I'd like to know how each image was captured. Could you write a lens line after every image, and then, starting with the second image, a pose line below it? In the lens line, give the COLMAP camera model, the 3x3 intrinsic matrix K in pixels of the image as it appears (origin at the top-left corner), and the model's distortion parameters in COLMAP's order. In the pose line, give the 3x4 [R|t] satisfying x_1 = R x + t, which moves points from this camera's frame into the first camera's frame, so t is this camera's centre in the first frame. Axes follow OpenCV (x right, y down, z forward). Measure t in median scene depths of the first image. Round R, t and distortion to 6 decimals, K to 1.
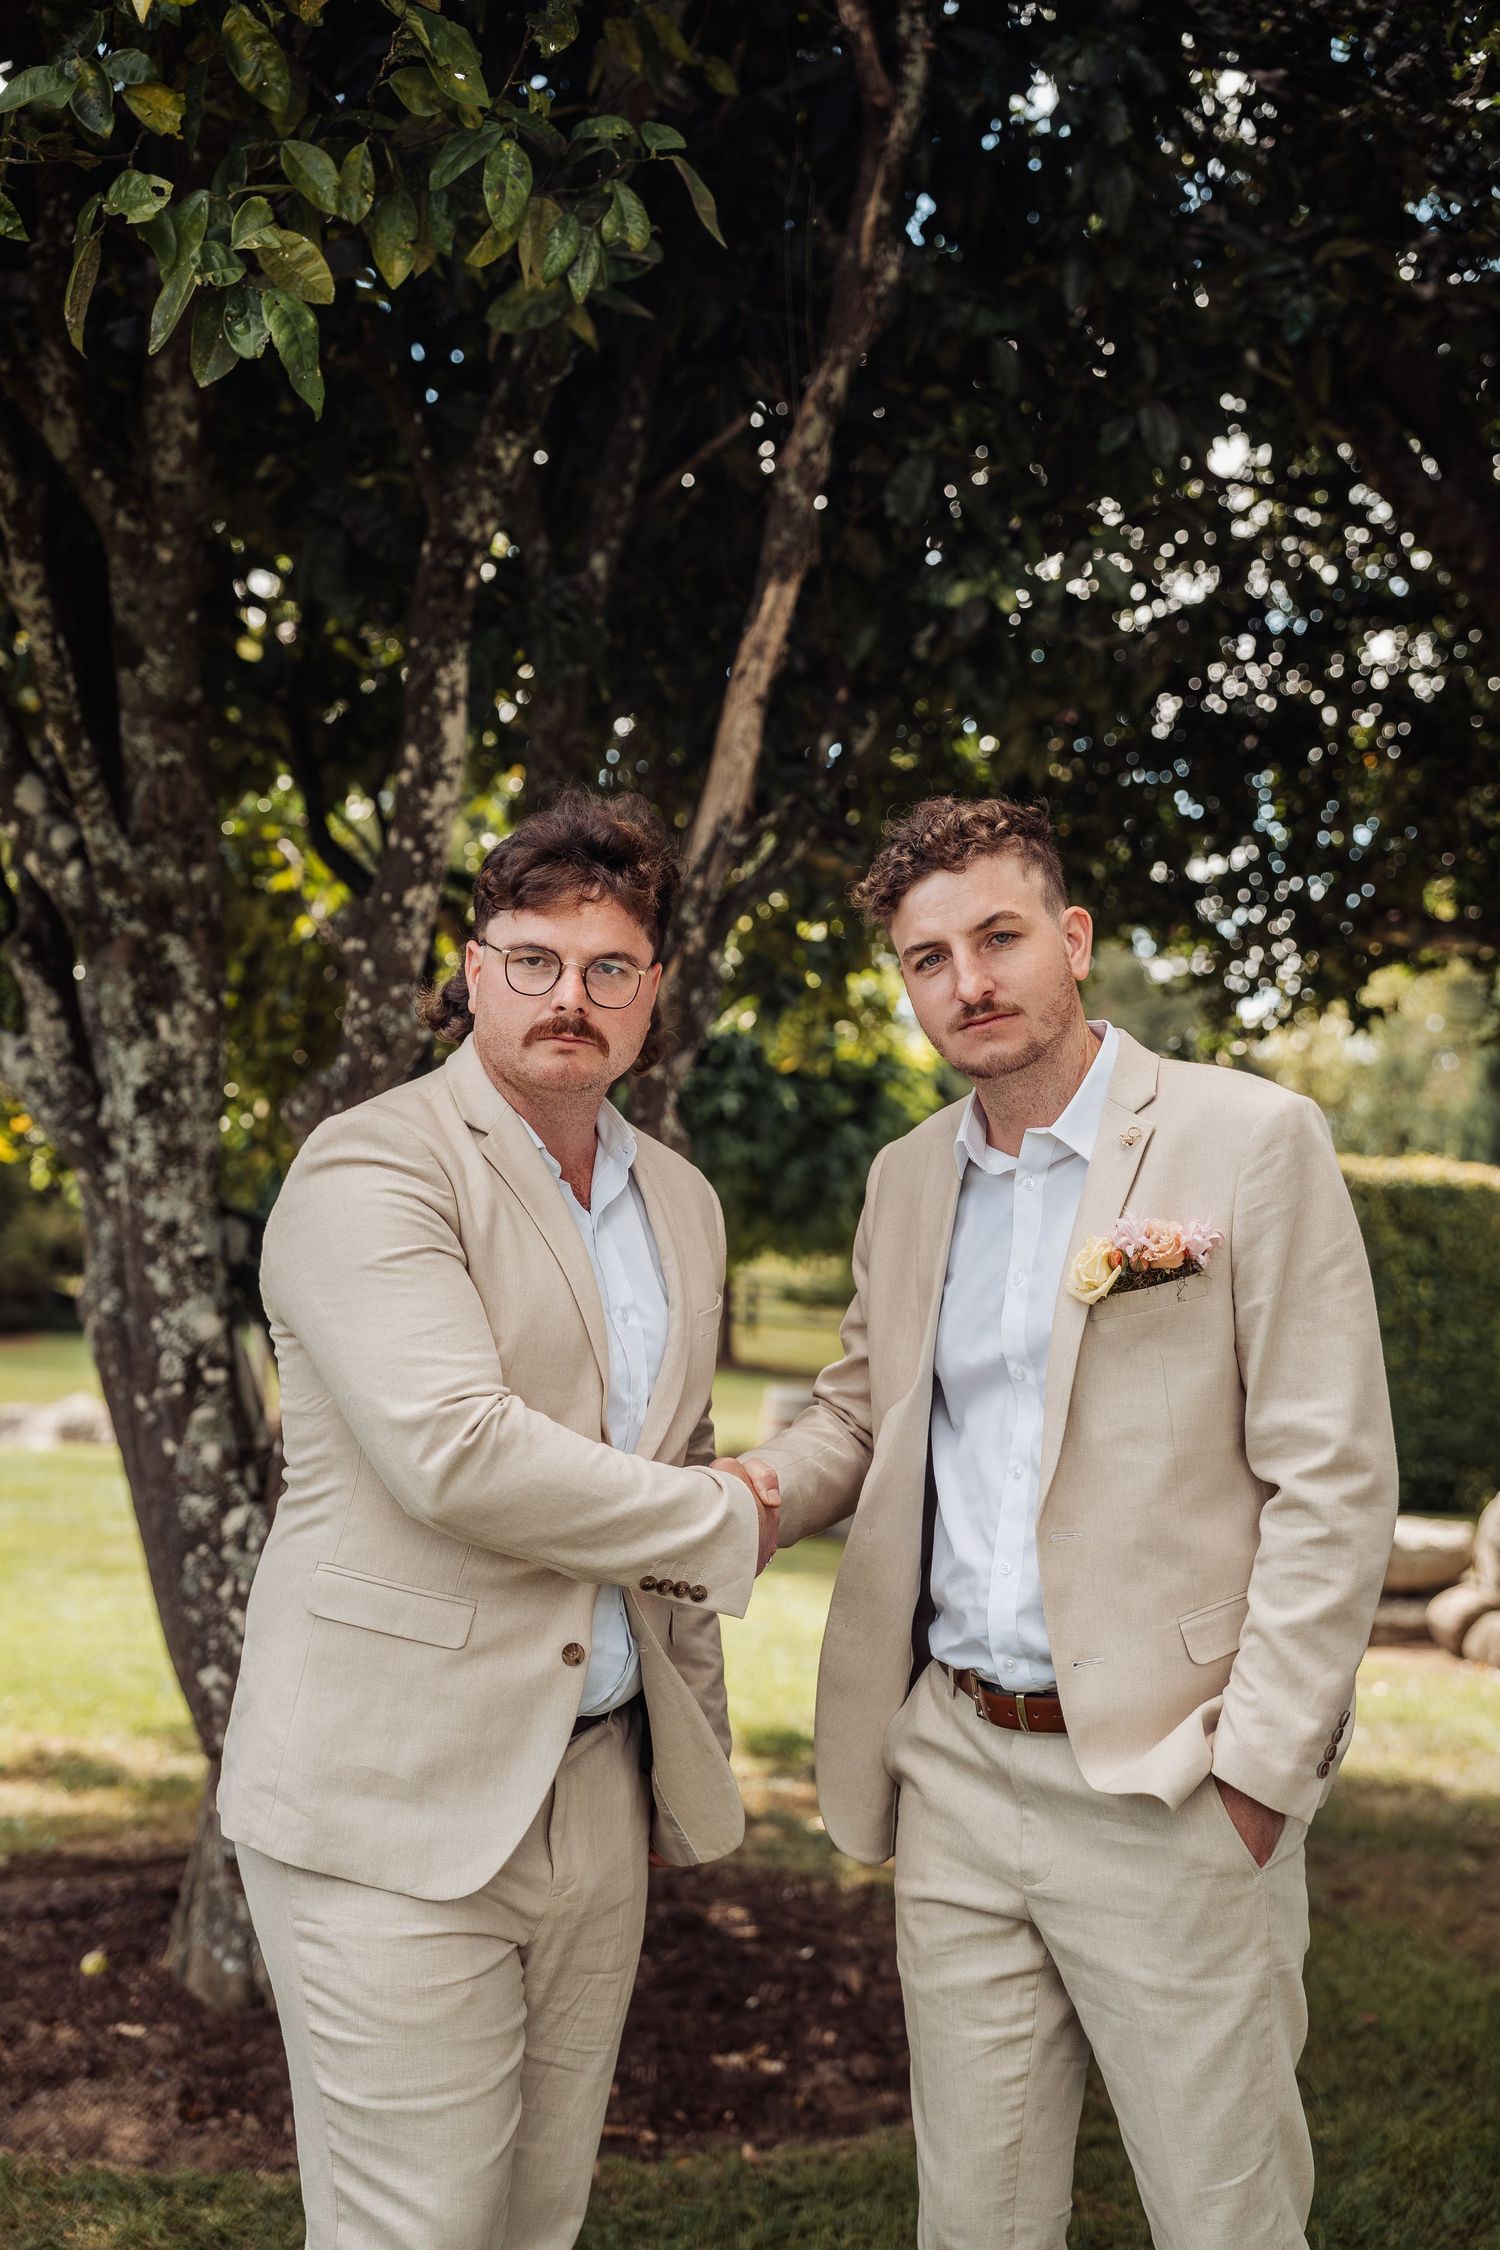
lens RADIAL K [[3413.5, 0, 763.6], [0, 3413.5, 1156.0], [0, 0, 1]] dist [0.194593, 0.000000]
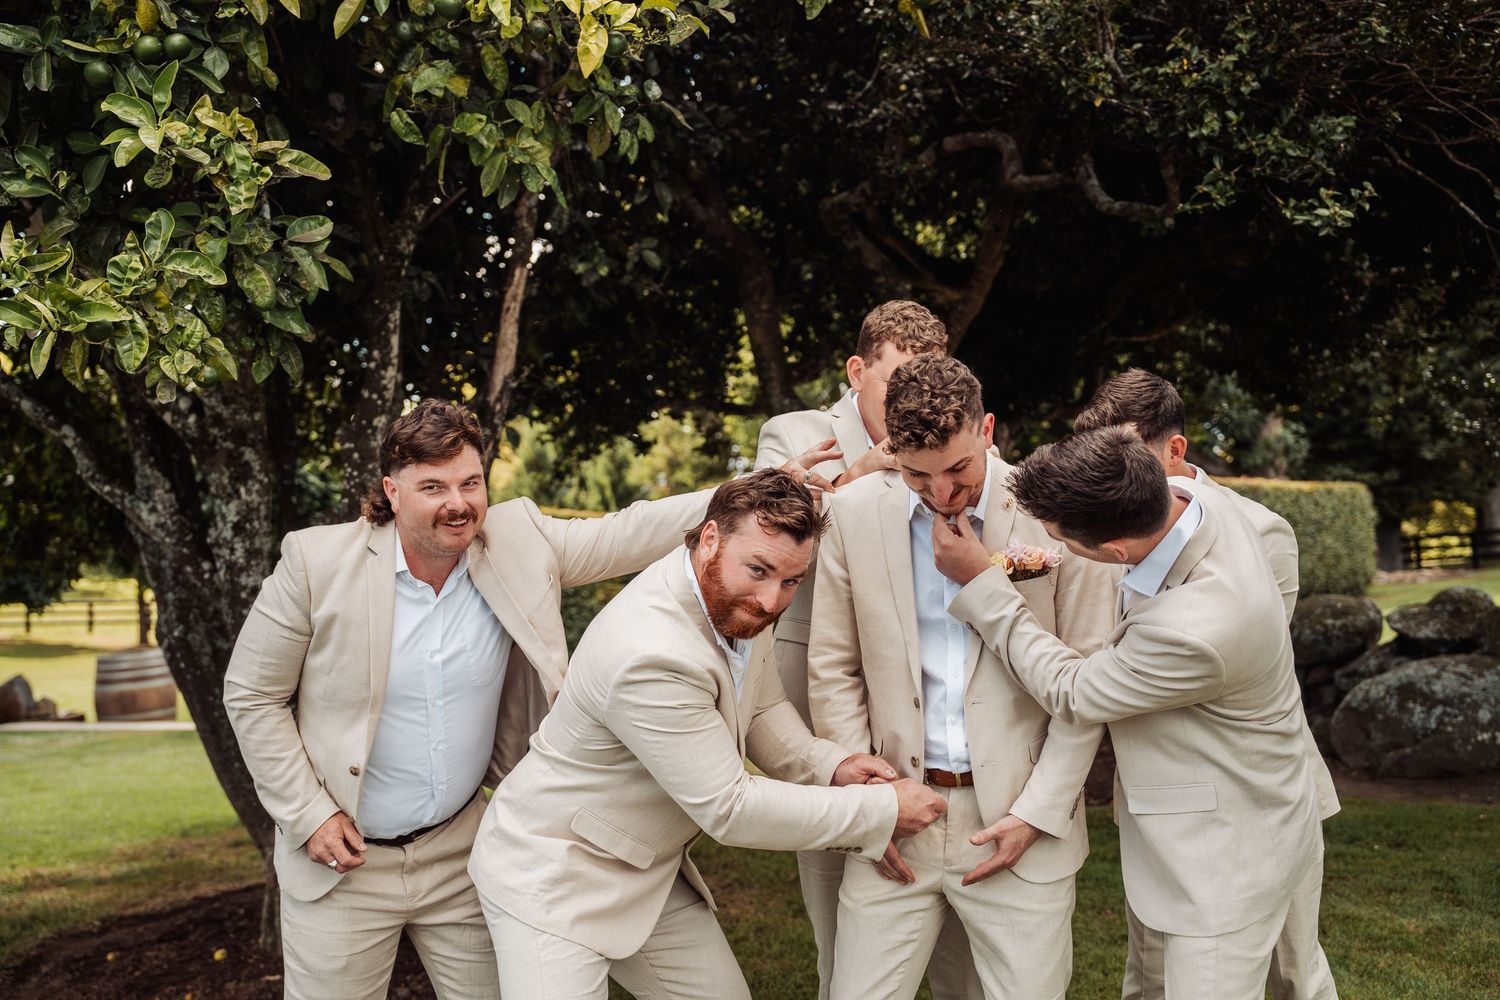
lens RADIAL K [[1702.8, 0, 740.0], [0, 1702.8, 507.7], [0, 0, 1]] dist [0.094534, 0.000000]
pose [[0.931862, -0.082952, 0.353202, -0.263075], [0.083165, 0.996429, 0.014600, -0.018844], [-0.353152, 0.015769, 0.935433, -0.062400]]
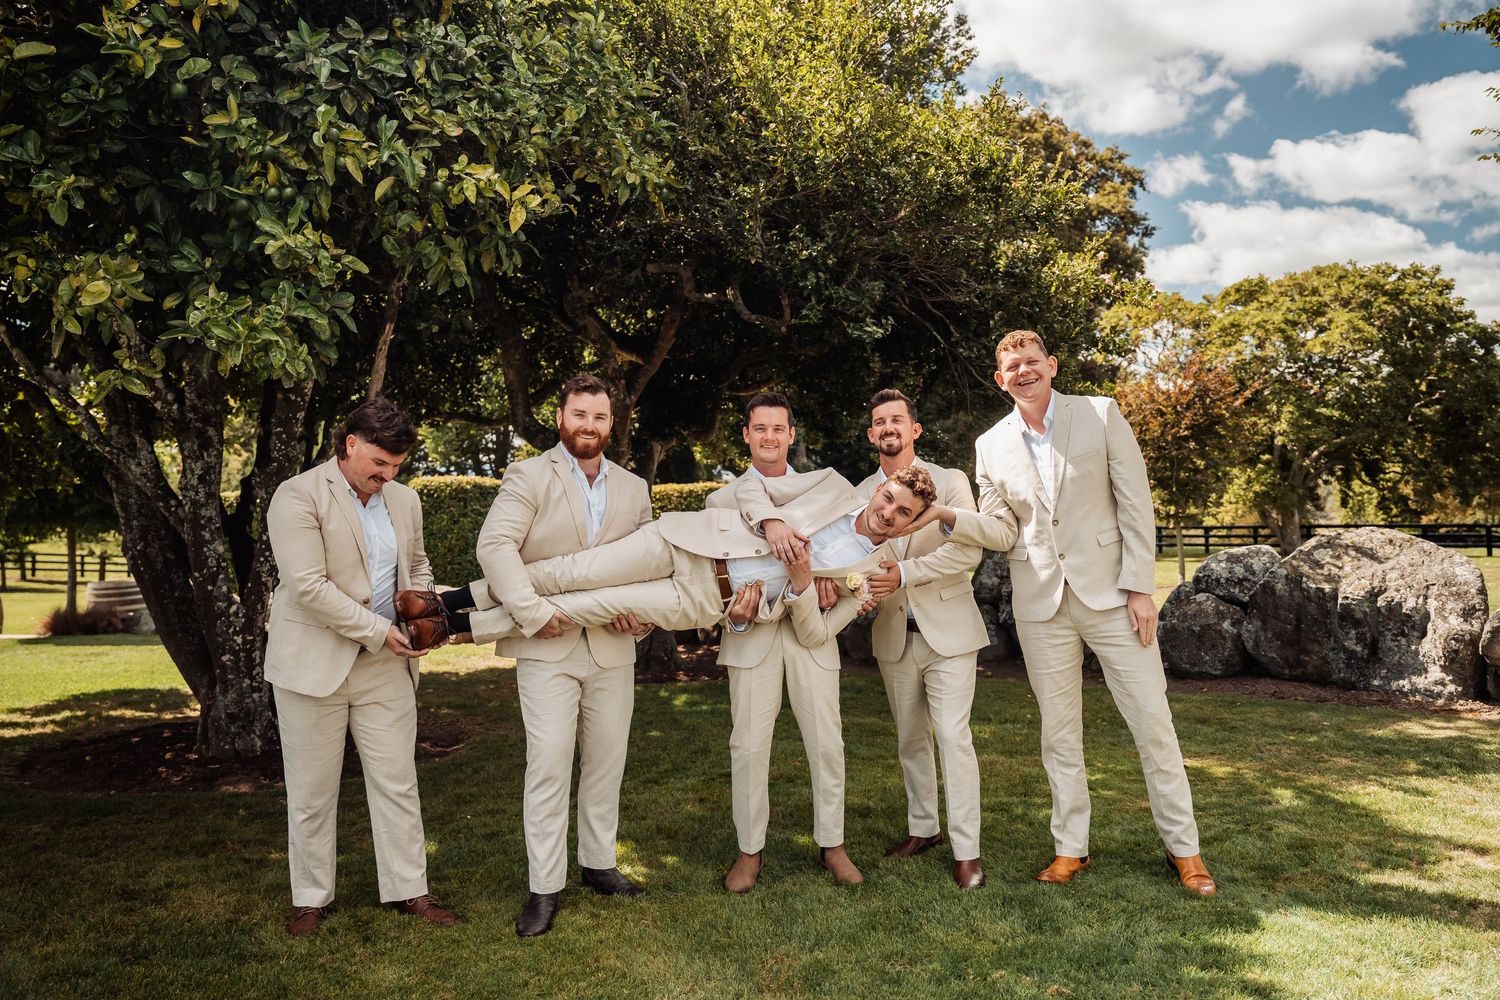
lens RADIAL K [[1219.1, 0, 736.5], [0, 1219.1, 504.8], [0, 0, 1]] dist [-0.031390, 0.062017]
pose [[0.807751, -0.044950, 0.587807, -0.444523], [0.035718, 0.998989, 0.027311, -0.005376], [-0.588440, -0.001065, 0.808540, -0.200621]]
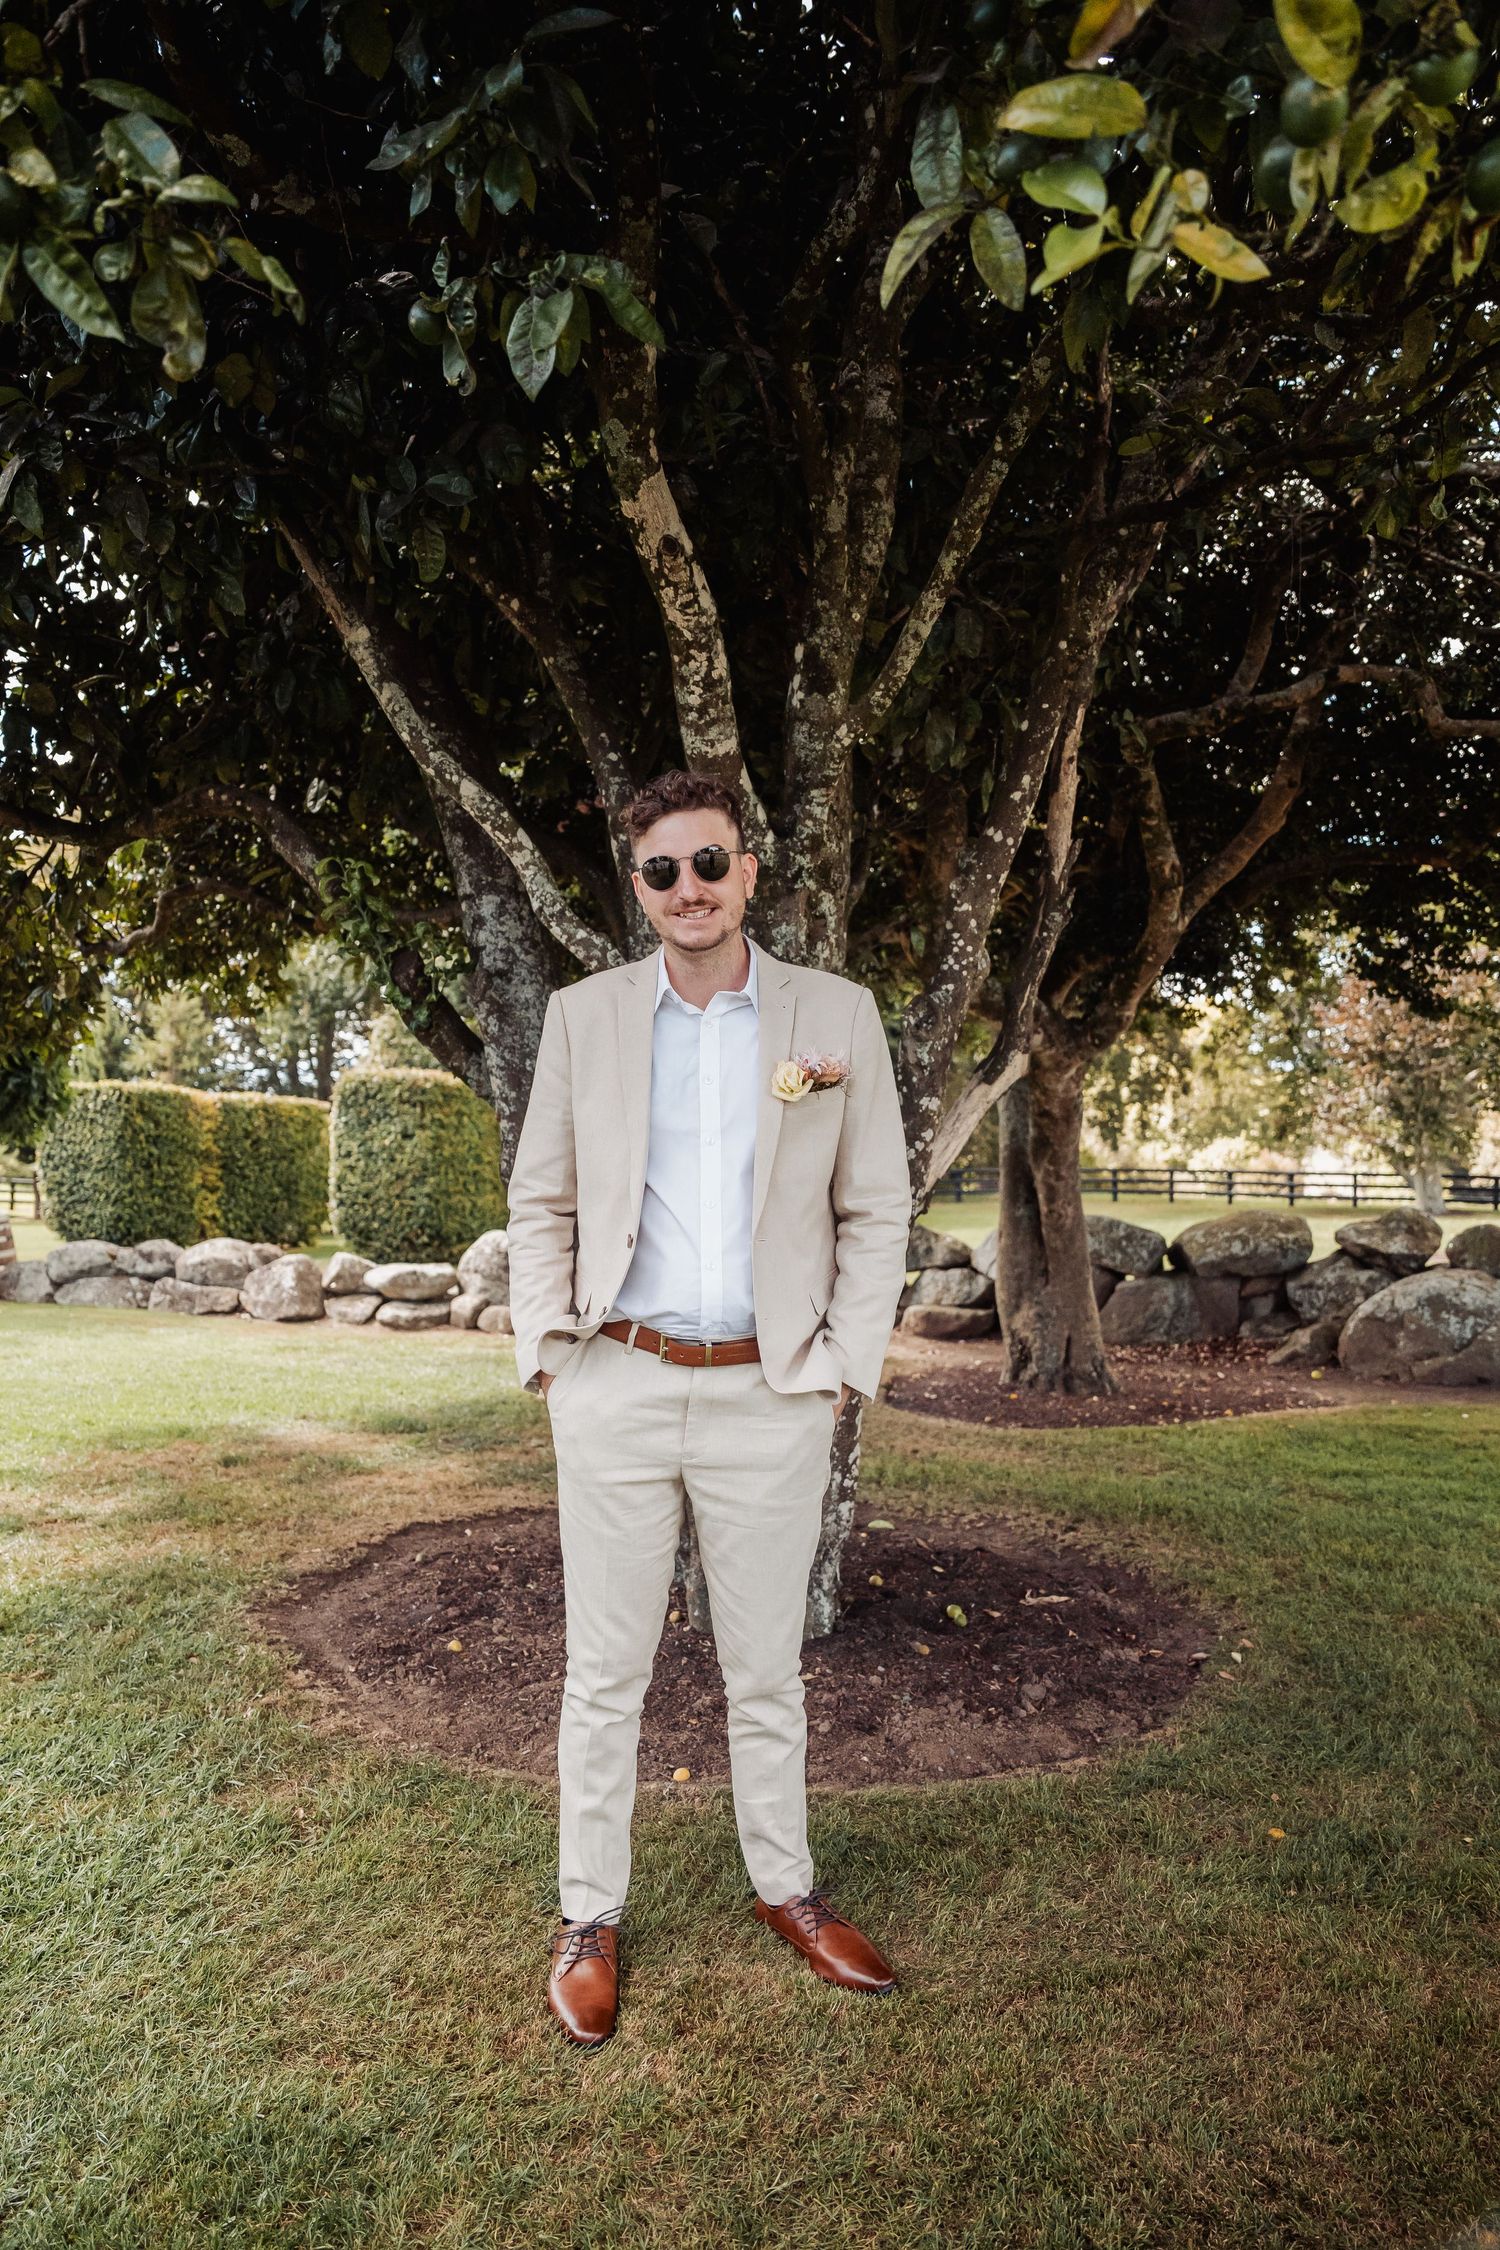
lens RADIAL K [[1550.3, 0, 728.9], [0, 1550.3, 1131.2], [0, 0, 1]] dist [-0.090122, 0.040598]
pose [[0.748147, -0.022688, 0.663146, -0.612745], [0.002609, 0.999508, 0.031252, 0.011525], [-0.663528, -0.021651, 0.747838, 0.564864]]
